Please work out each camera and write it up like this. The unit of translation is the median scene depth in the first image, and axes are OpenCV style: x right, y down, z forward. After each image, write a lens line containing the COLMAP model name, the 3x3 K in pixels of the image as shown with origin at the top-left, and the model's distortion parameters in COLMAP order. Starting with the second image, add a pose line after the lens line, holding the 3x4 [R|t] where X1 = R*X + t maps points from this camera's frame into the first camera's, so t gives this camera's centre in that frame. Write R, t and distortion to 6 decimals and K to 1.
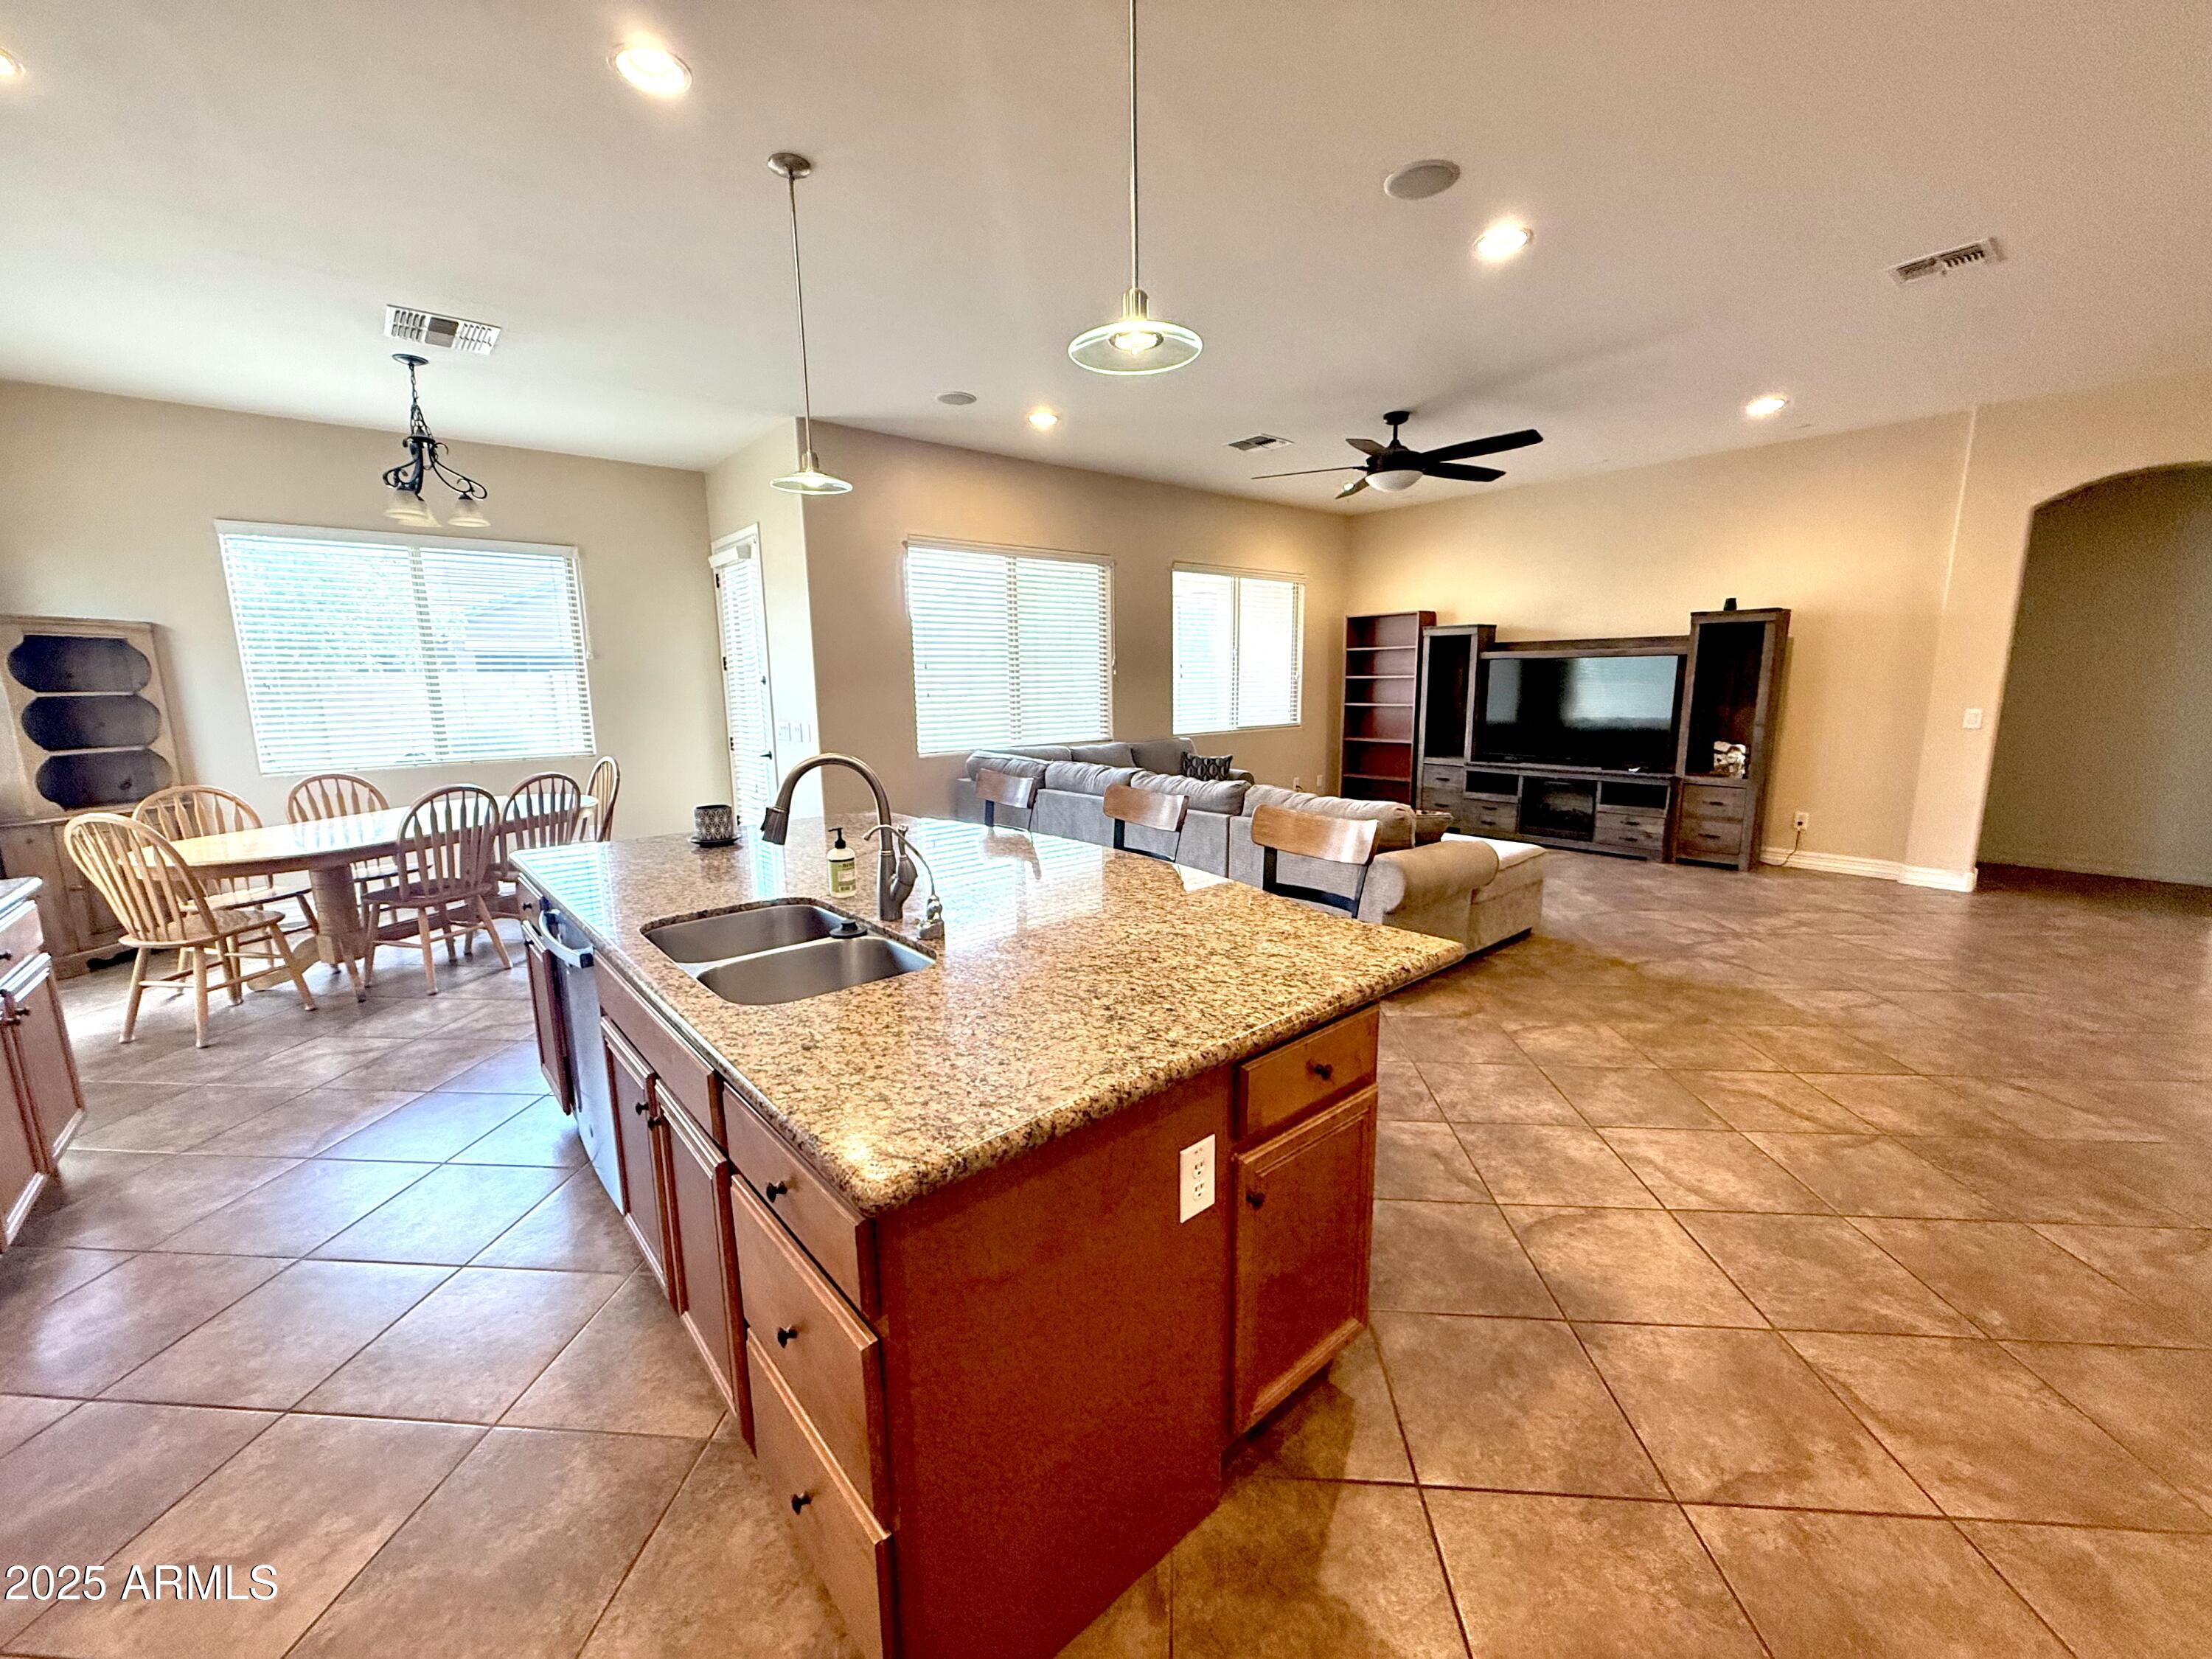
lens RADIAL K [[881.1, 0, 1107.8], [0, 881.1, 830.0], [0, 0, 1]] dist [0.001388, -0.000098]
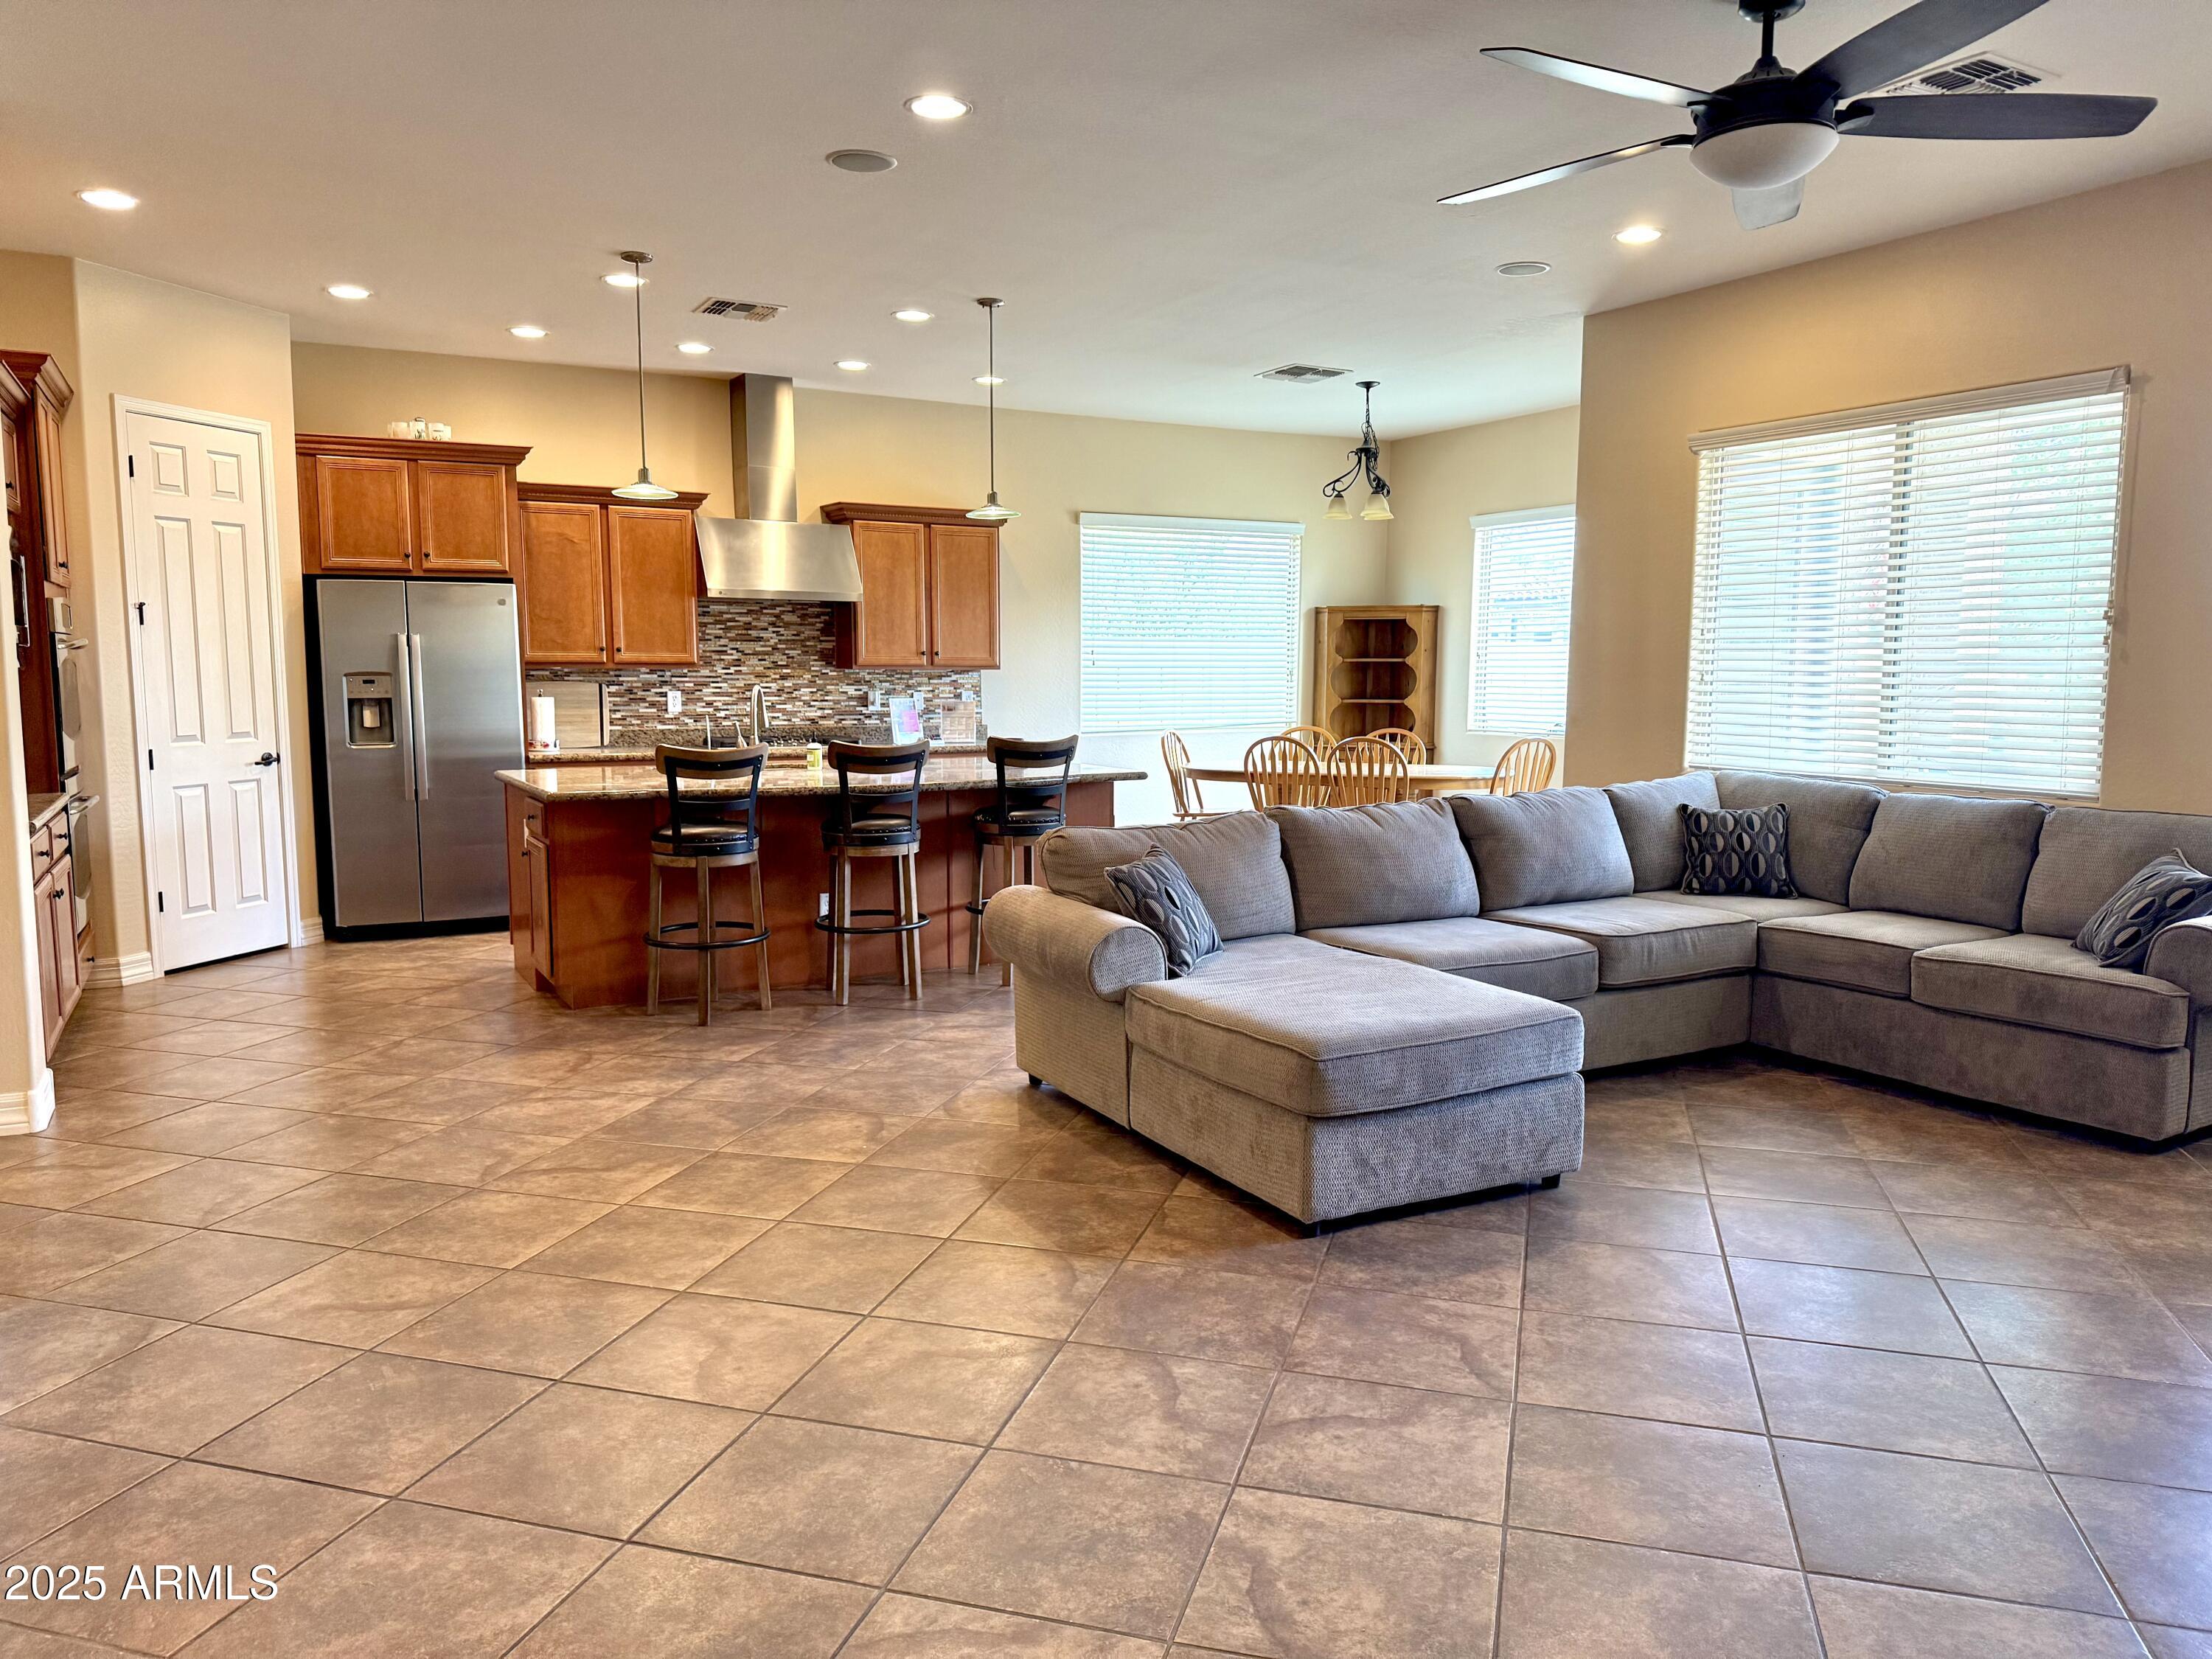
lens RADIAL K [[1551.9, 0, 1115.1], [0, 1551.9, 841.8], [0, 0, 1]] dist [0.067495, -0.090865]
pose [[-0.204468, 0.124212, -0.970960, 2.134448], [-0.170897, 0.972153, 0.160352, -0.316777], [0.963840, 0.198721, -0.177547, 1.754565]]
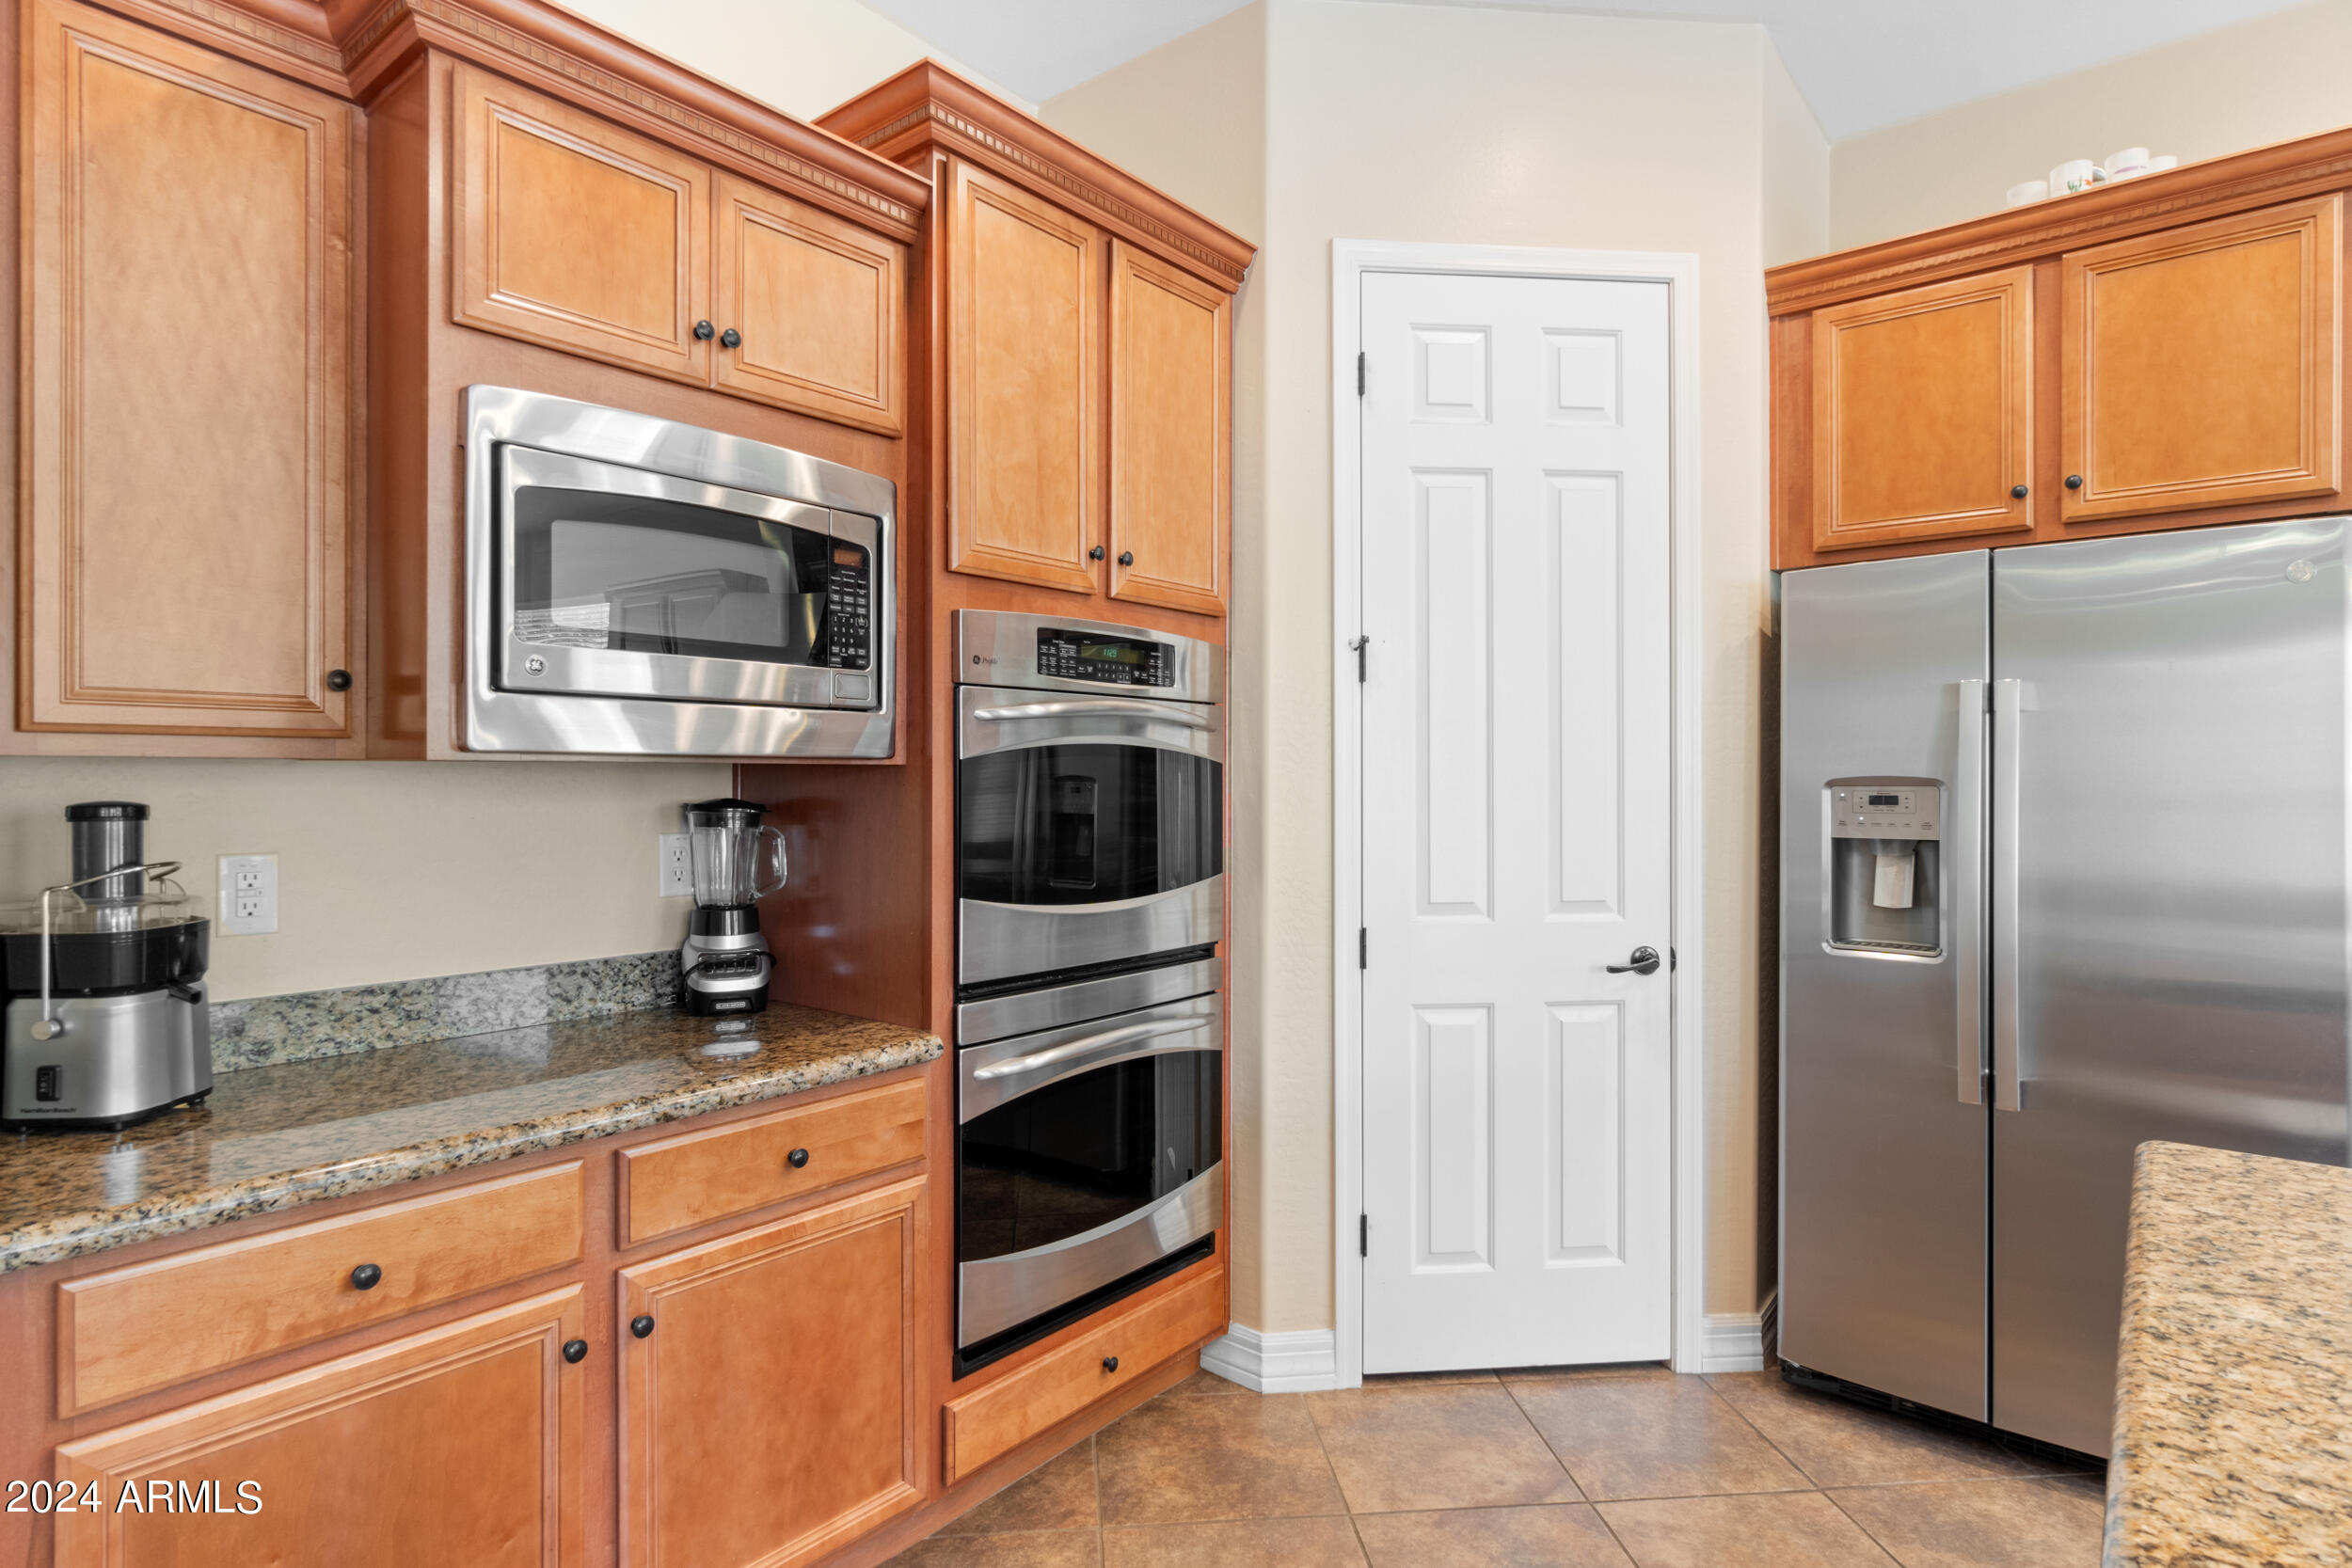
lens RADIAL K [[1234.4, 0, 1172.8], [0, 1234.4, 778.6], [0, 0, 1]] dist [-0.005603, 0.005507]
pose [[-0.984585, 0.012701, -0.174446, 0.402142], [-0.018282, 0.984424, 0.174860, -0.092521], [0.173950, 0.175354, -0.969016, 0.752392]]
